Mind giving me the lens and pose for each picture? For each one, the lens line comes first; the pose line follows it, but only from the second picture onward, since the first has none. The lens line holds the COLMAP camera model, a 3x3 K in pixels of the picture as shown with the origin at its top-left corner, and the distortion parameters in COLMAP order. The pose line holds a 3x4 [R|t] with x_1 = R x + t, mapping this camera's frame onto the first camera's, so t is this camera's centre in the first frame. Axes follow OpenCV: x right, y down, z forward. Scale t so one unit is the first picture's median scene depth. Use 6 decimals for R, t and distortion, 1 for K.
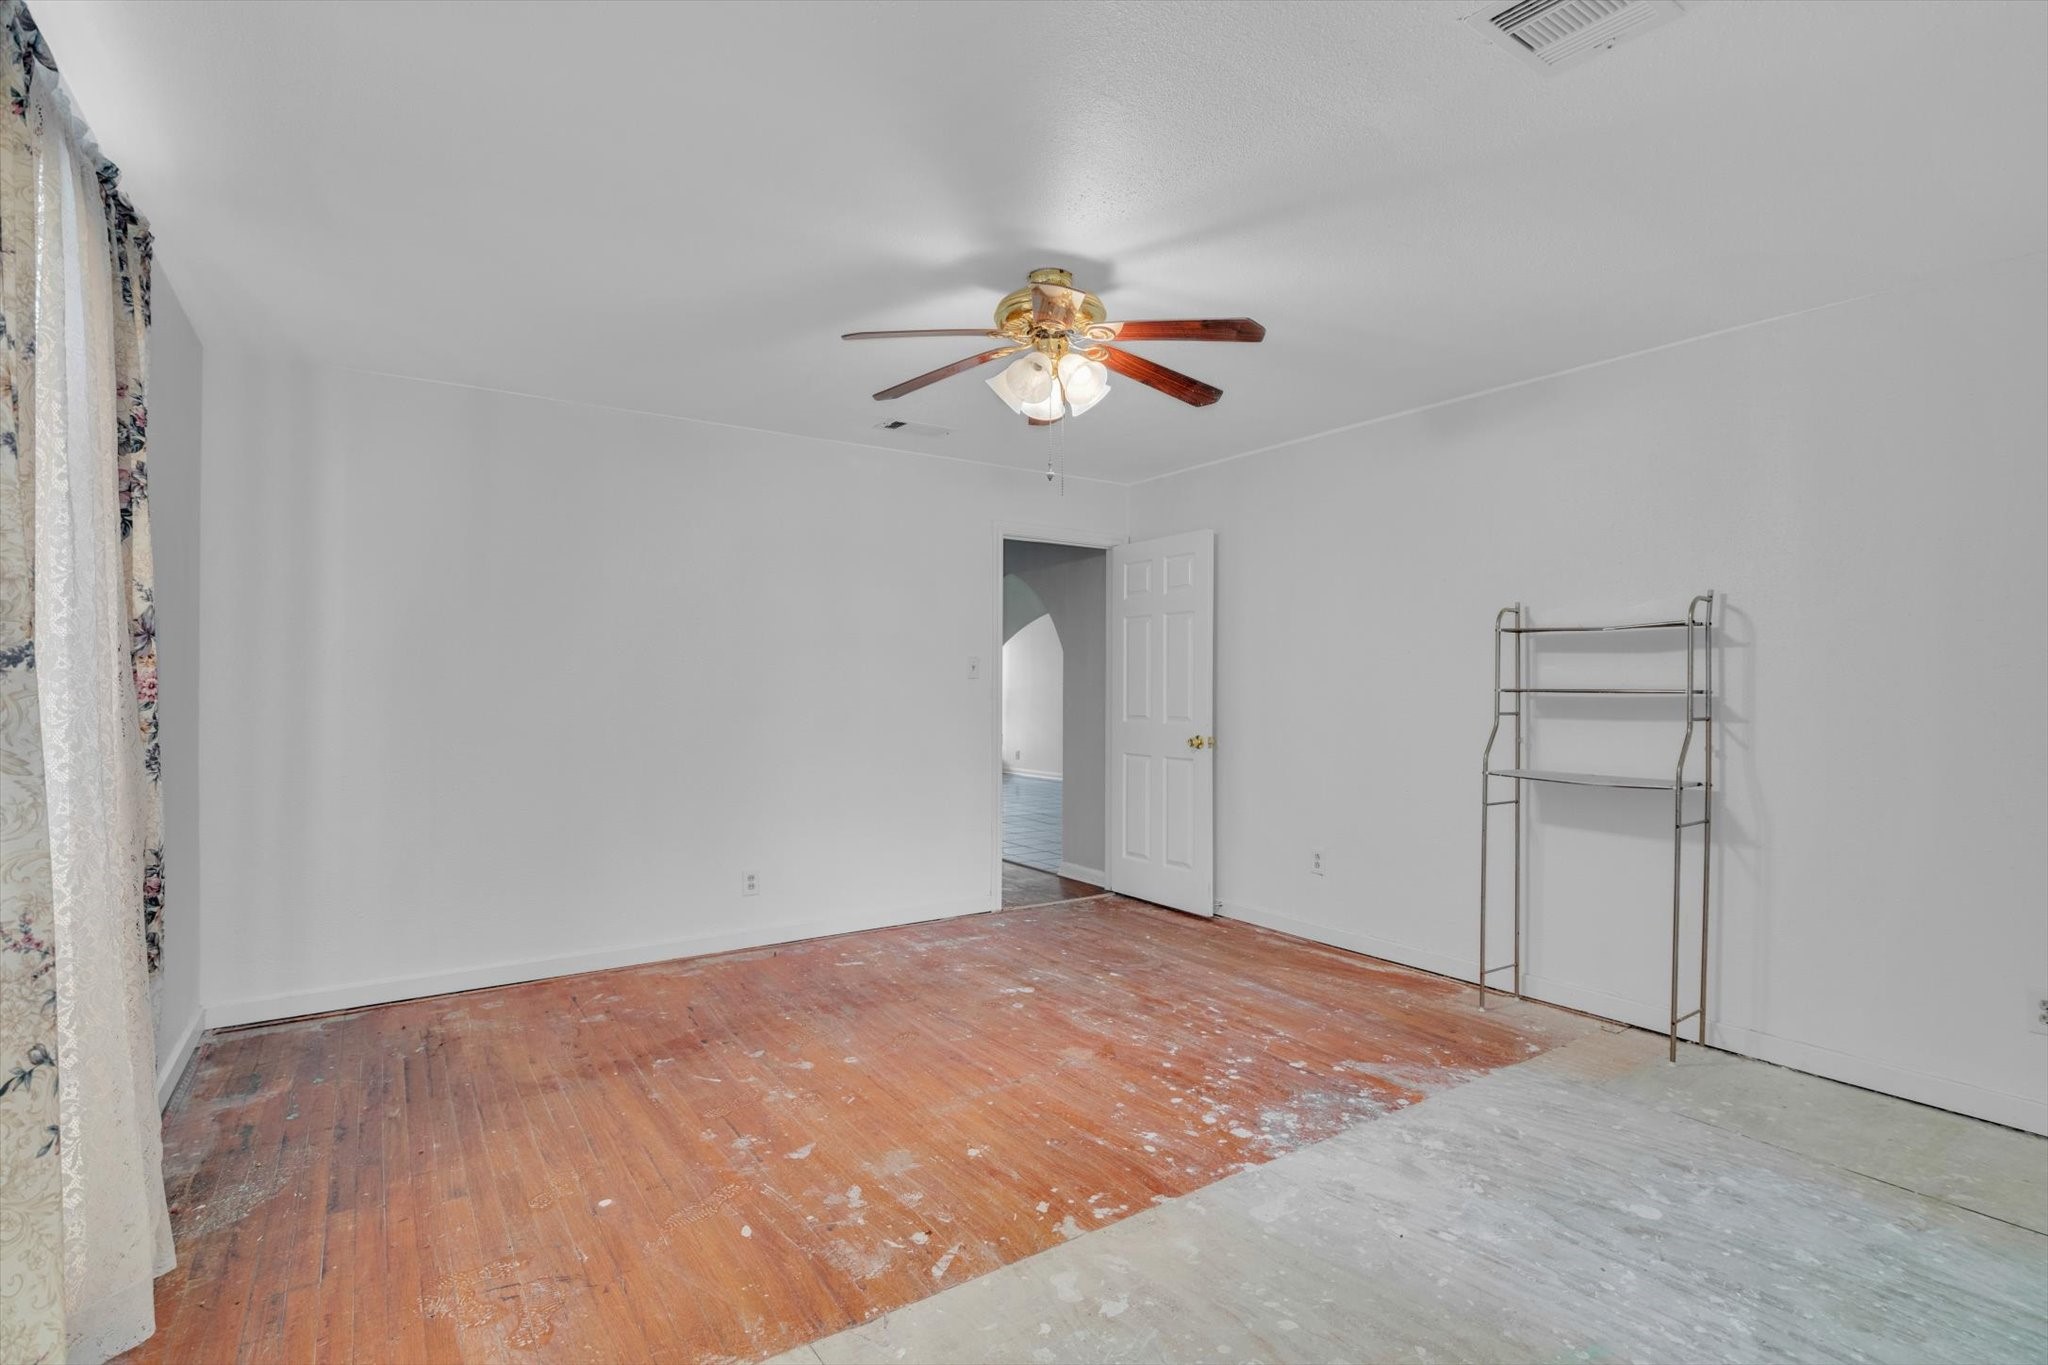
lens RADIAL K [[960.7, 0, 1018.9], [0, 960.7, 674.5], [0, 0, 1]] dist [-0.017951, 0.000316]
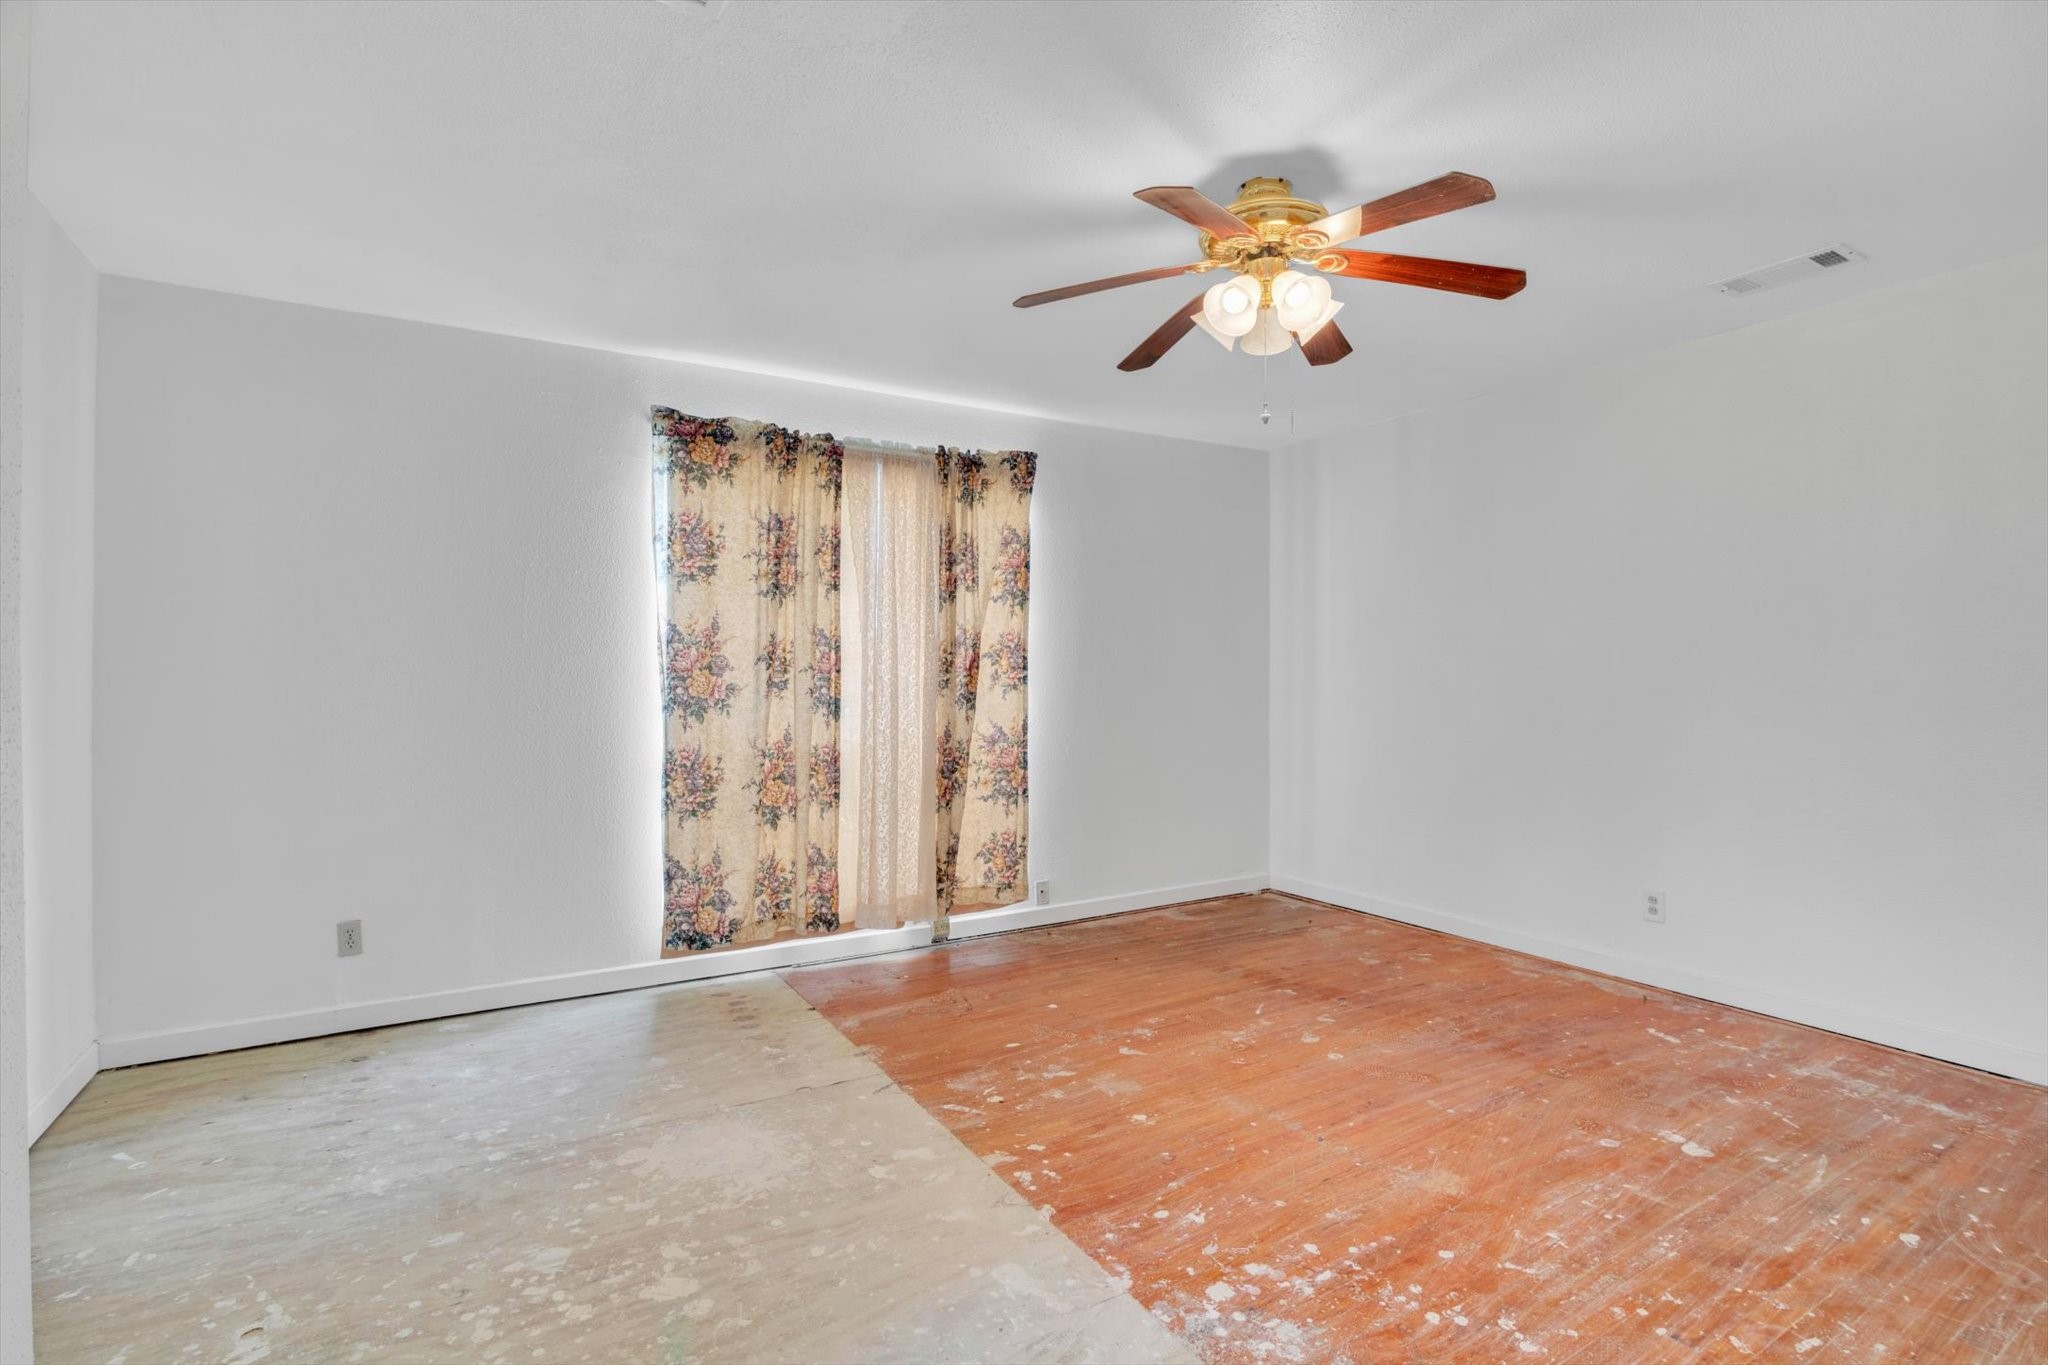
lens RADIAL K [[975.0, 0, 1062.9], [0, 975.0, 635.0], [0, 0, 1]] dist [-0.016844, 0.000284]
pose [[-0.024499, -0.036402, -0.999037, 0.785610], [0.014594, 0.999217, -0.036767, 0.016297], [0.999593, -0.015480, -0.023949, 0.738741]]
